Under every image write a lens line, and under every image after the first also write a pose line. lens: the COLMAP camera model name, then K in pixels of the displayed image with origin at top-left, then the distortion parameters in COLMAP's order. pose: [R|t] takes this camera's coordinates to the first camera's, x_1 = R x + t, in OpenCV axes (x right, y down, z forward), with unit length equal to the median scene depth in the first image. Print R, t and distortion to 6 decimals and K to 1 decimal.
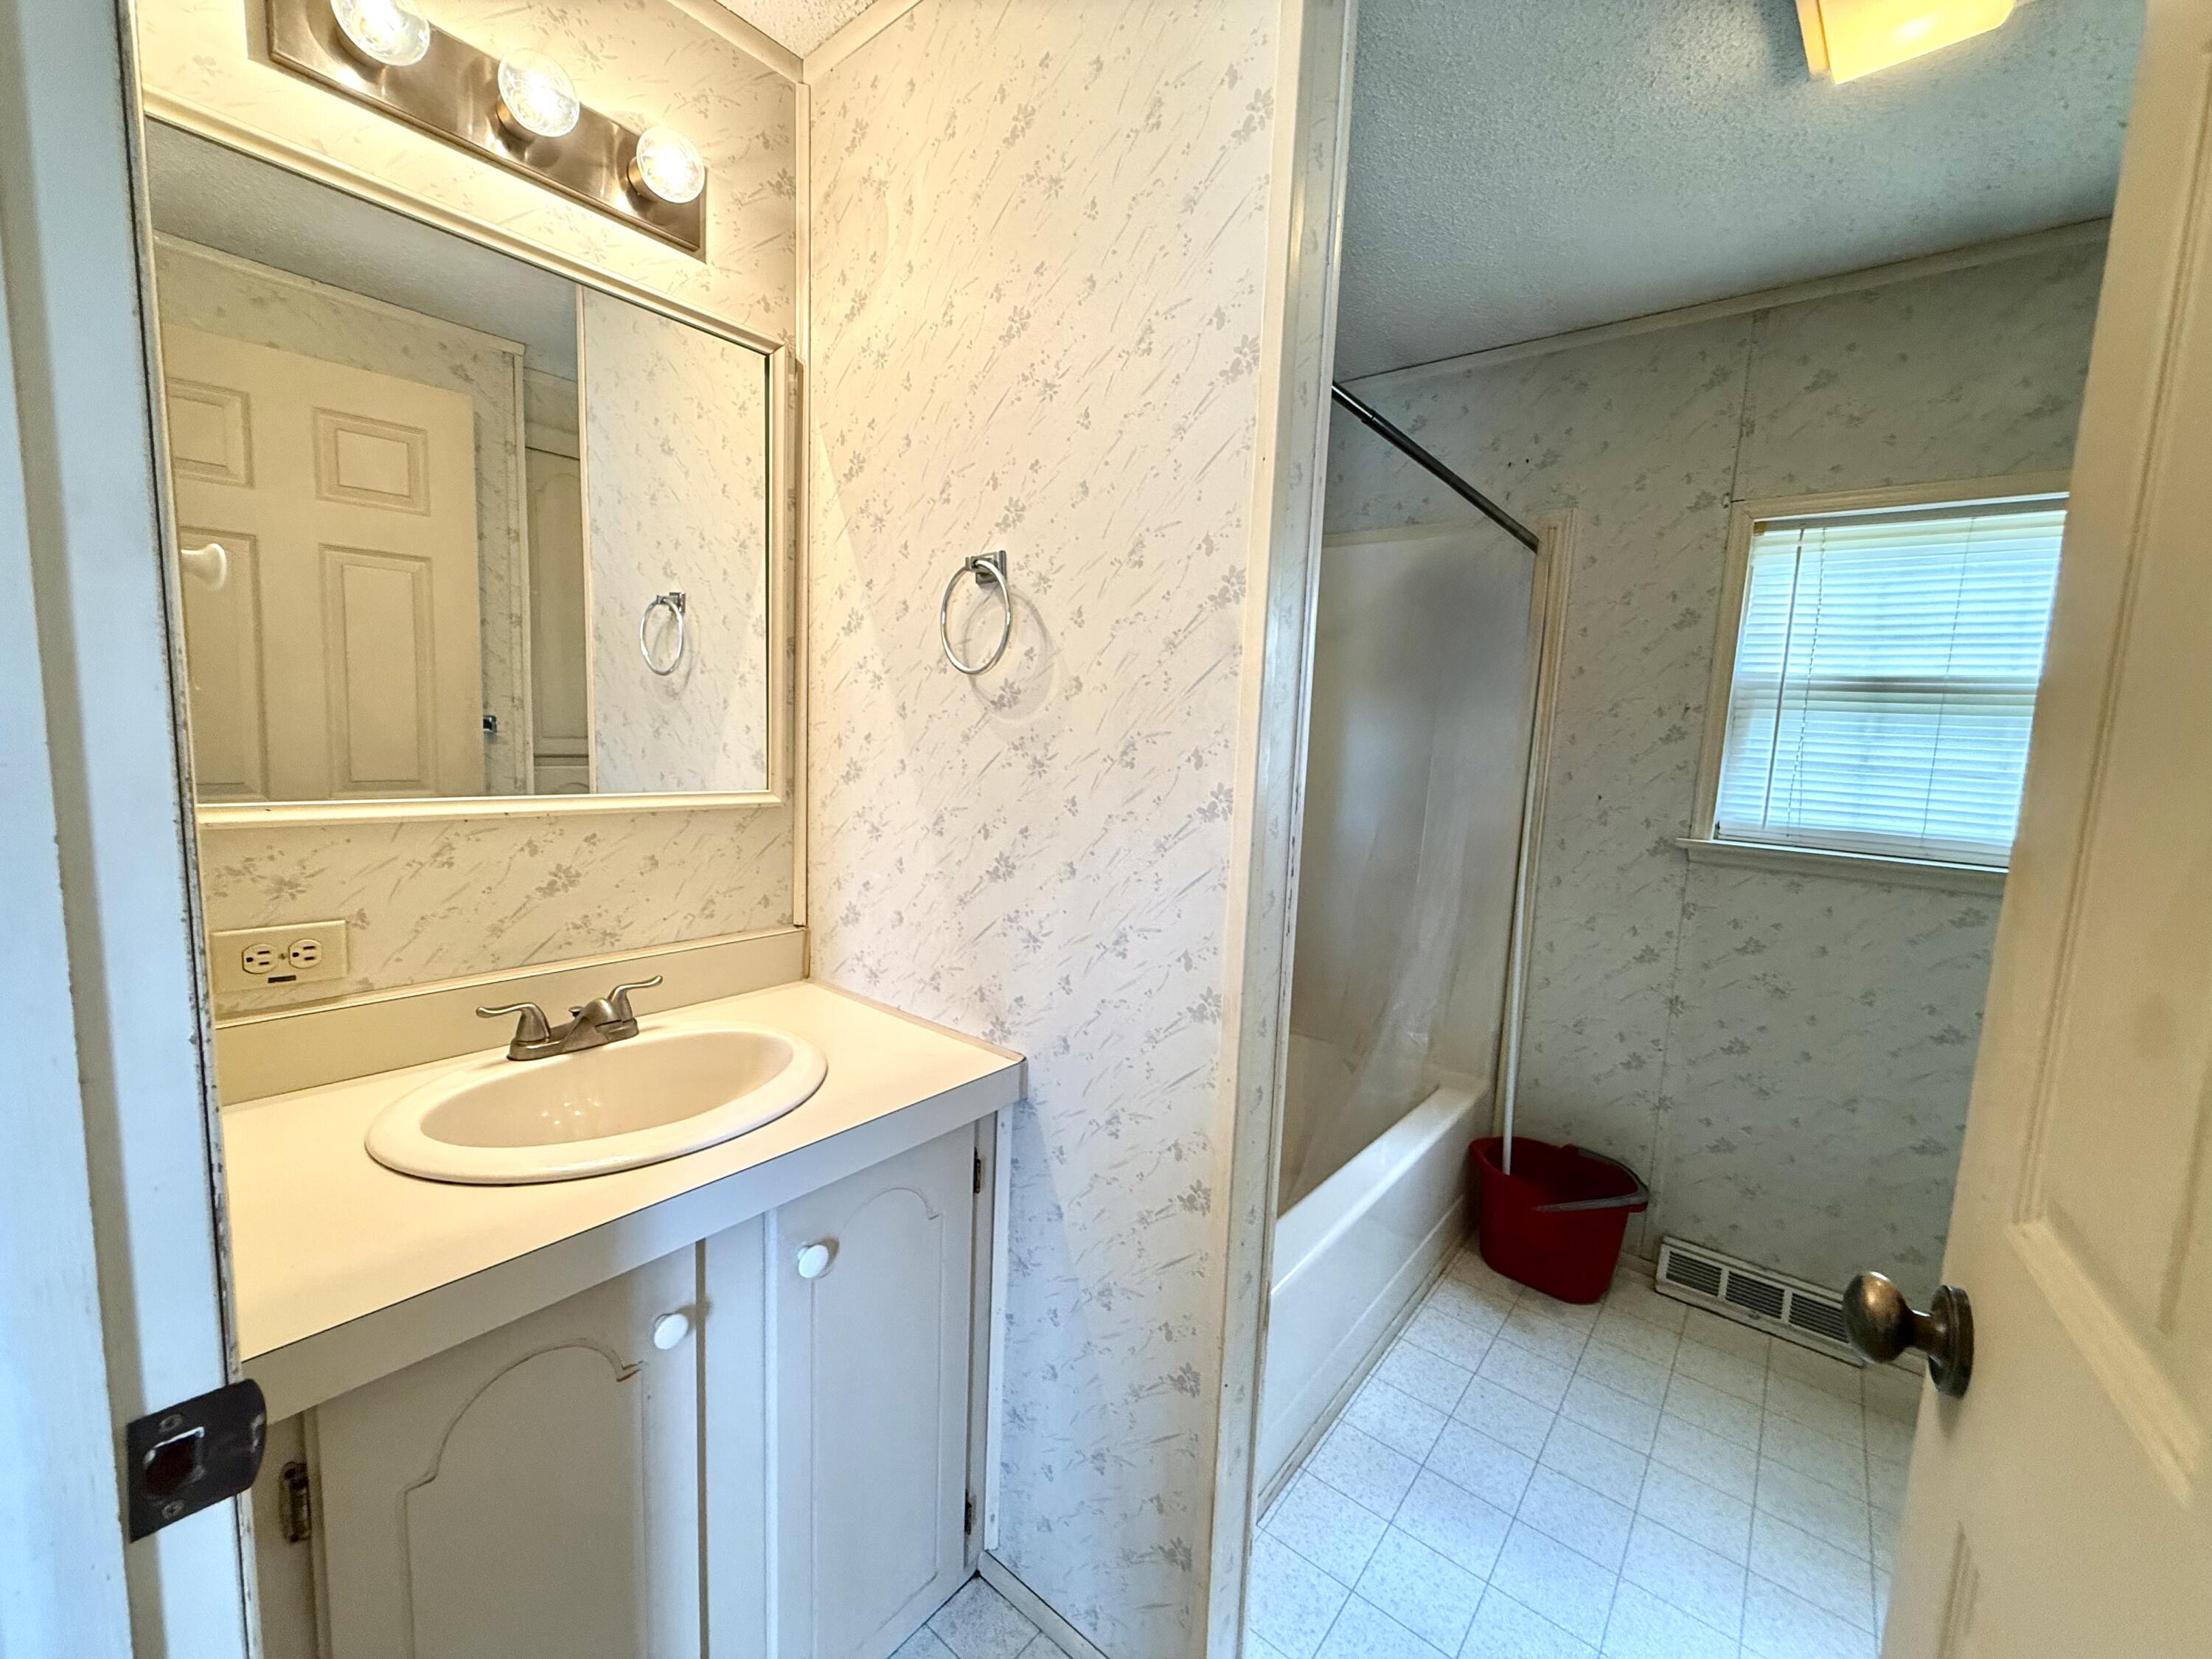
lens RADIAL K [[881.6, 0, 1099.9], [0, 881.6, 828.2], [0, 0, 1]] dist [-0.000980, 0.000109]
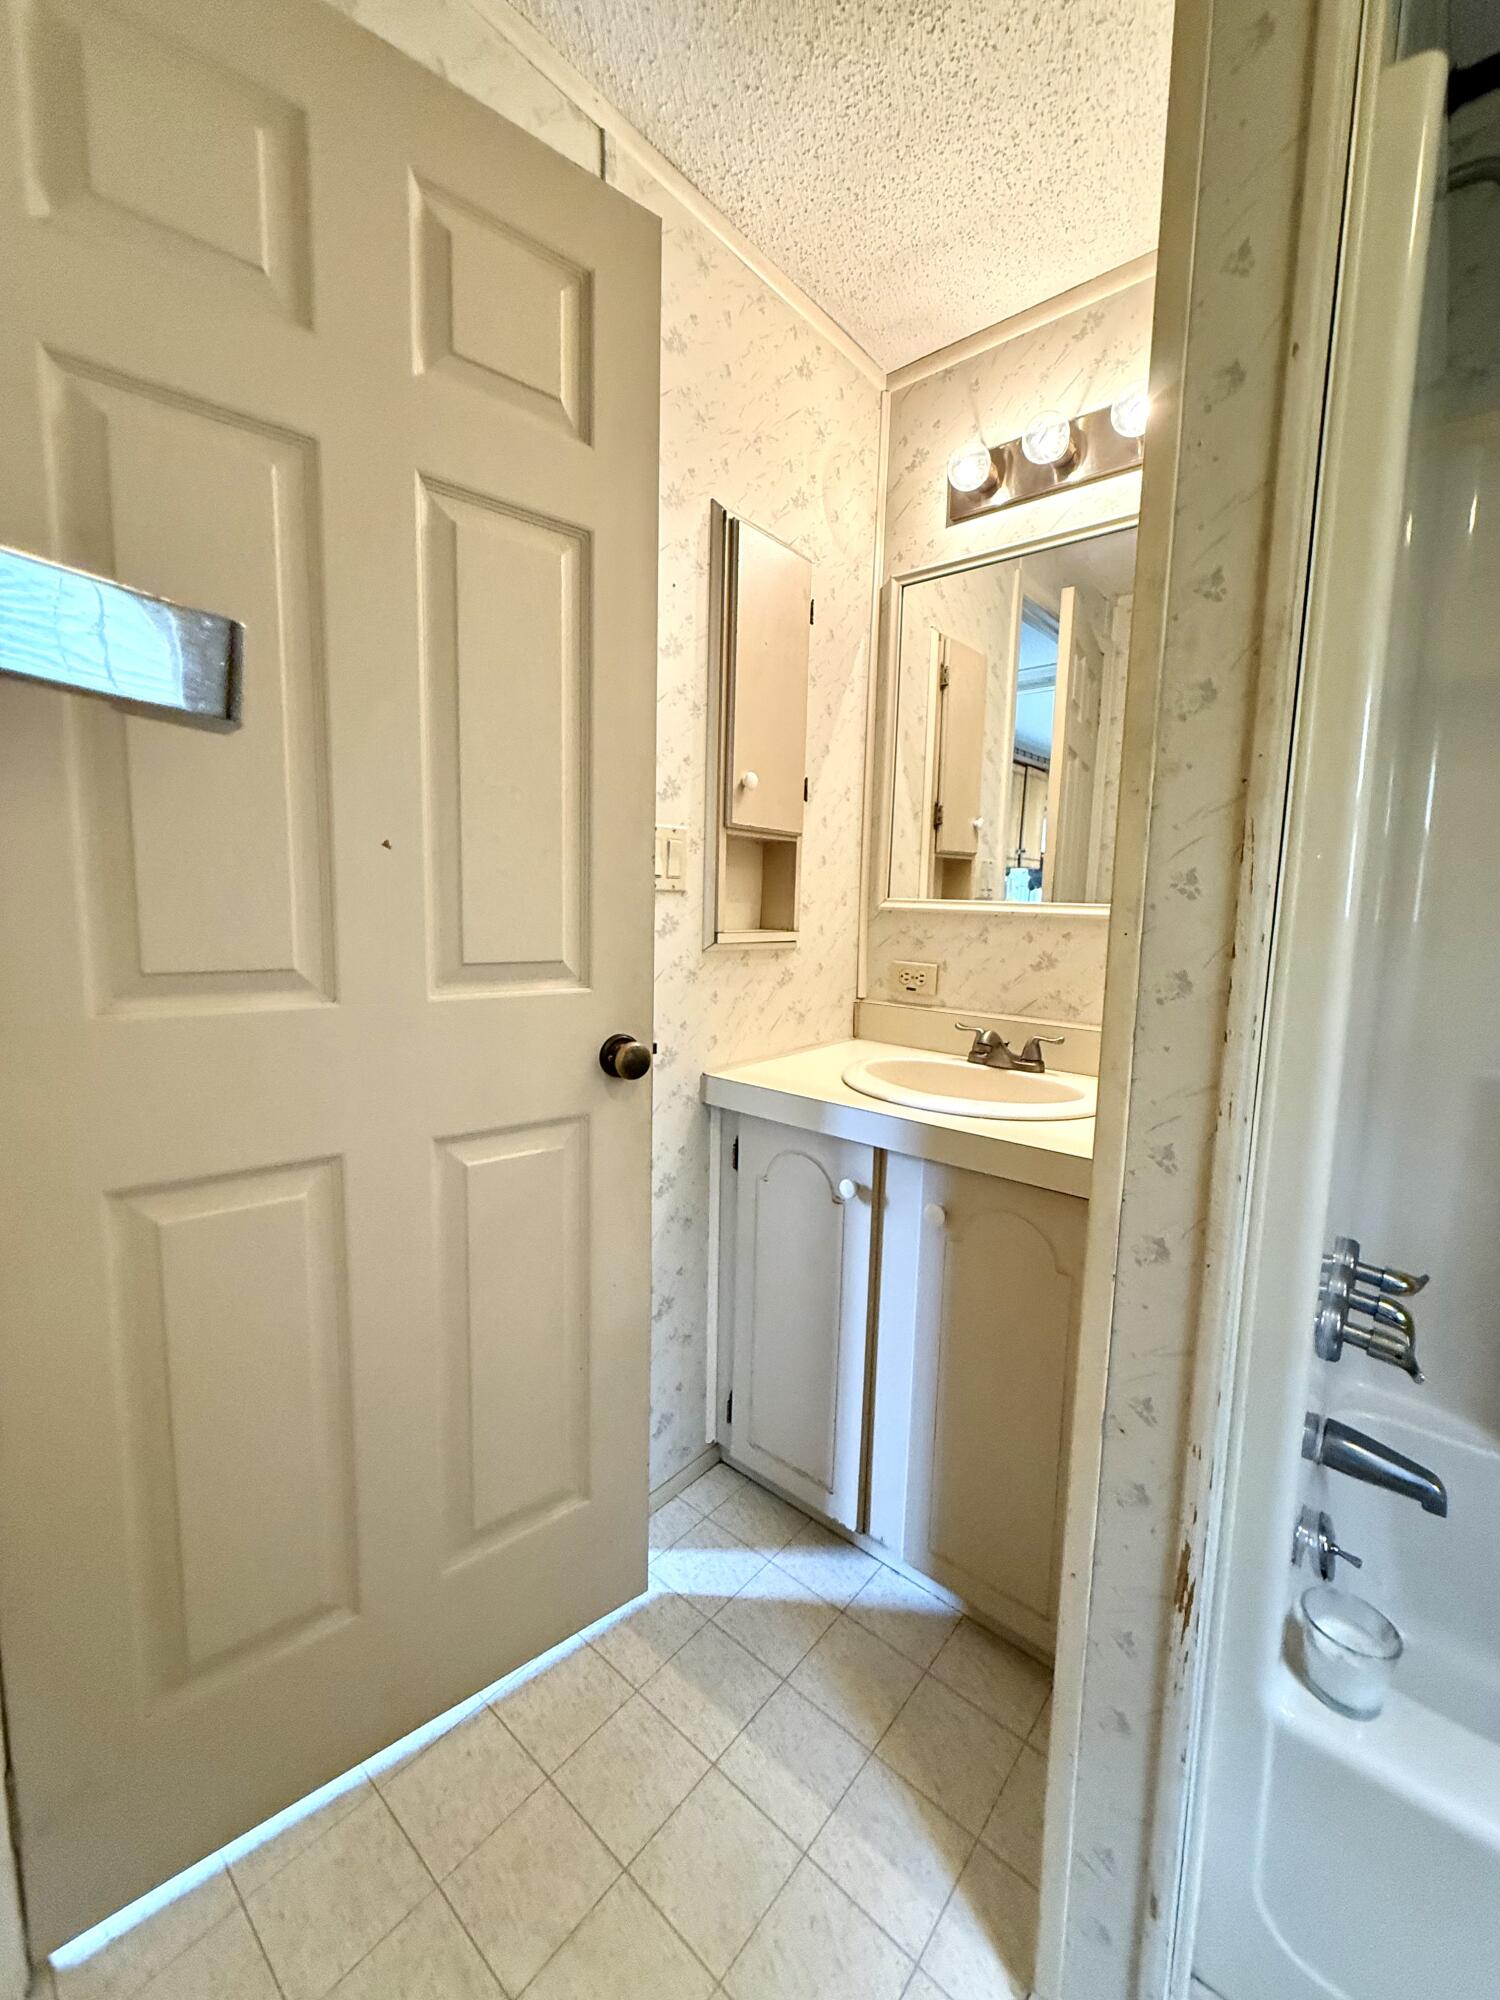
lens RADIAL K [[797.1, 0, 750.7], [0, 797.1, 998.5], [0, 0, 1]] dist [-0.000980, 0.000109]
pose [[-0.022262, 0.077515, -0.996743, 0.789971], [-0.142525, 0.986560, 0.079906, 0.091284], [0.989541, 0.143840, -0.010915, 0.605341]]
